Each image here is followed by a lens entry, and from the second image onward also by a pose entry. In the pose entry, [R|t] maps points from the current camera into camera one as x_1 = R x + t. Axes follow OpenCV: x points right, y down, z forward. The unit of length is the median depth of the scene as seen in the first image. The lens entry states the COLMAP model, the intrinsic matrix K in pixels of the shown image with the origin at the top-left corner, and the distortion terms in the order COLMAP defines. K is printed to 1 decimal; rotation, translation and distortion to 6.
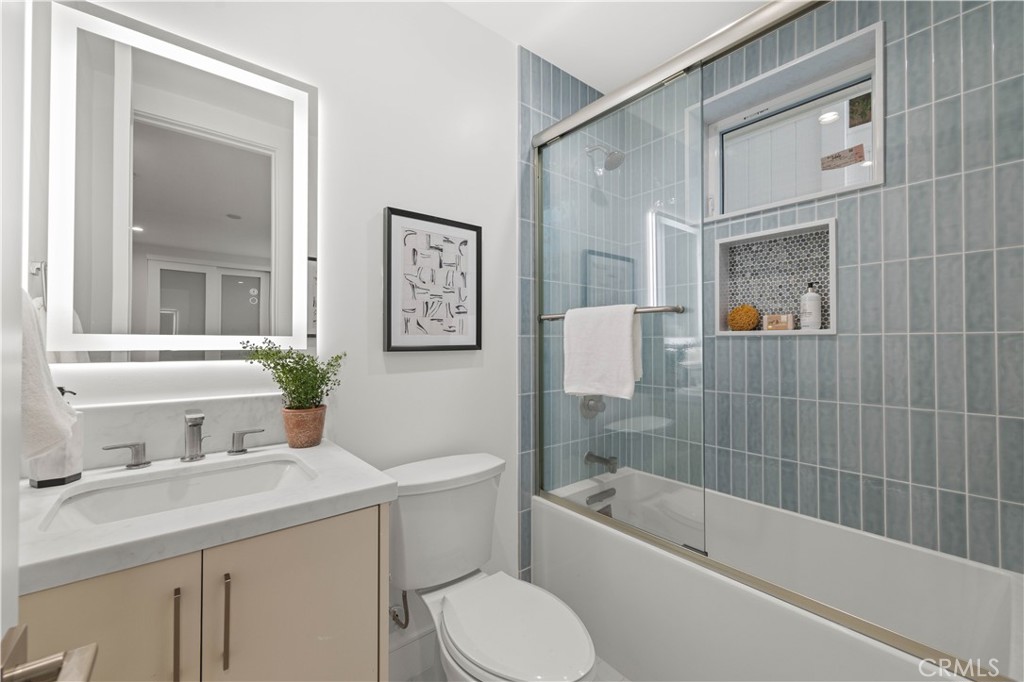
lens RADIAL K [[421.2, 0, 512.3], [0, 421.2, 343.6], [0, 0, 1]] dist [0.003664, 0.000195]
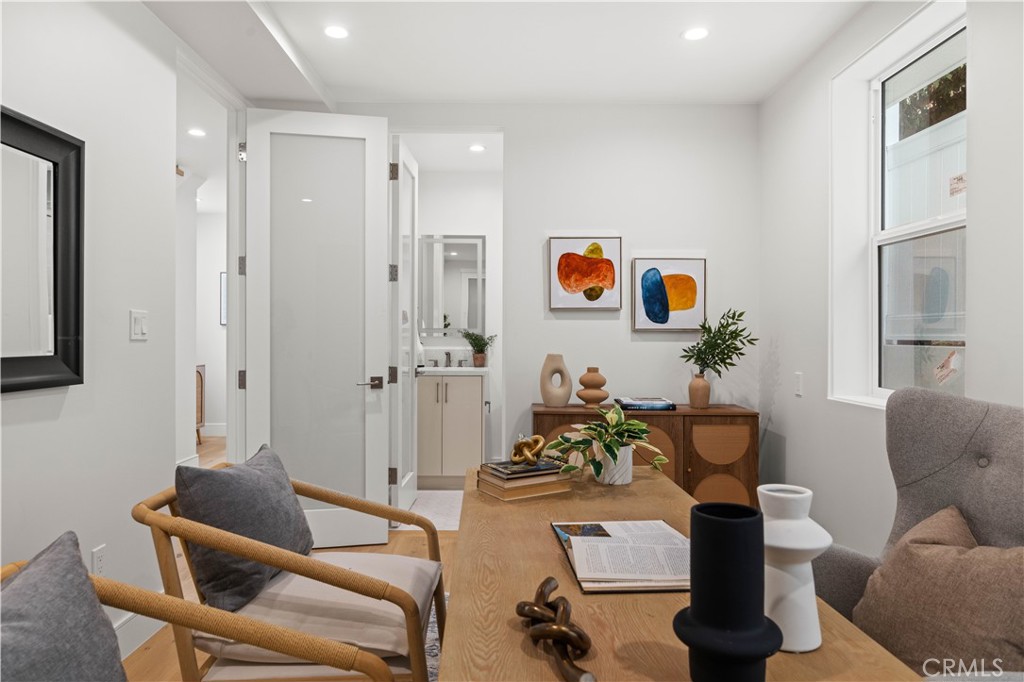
lens RADIAL K [[670.2, 0, 512.0], [0, 670.2, 339.3], [0, 0, 1]] dist [-0.000661, -0.000064]
pose [[0.779246, -0.001862, -0.626715, 2.549776], [0.007880, 0.999946, 0.006828, 0.026304], [0.626669, -0.010259, 0.779218, -2.417670]]
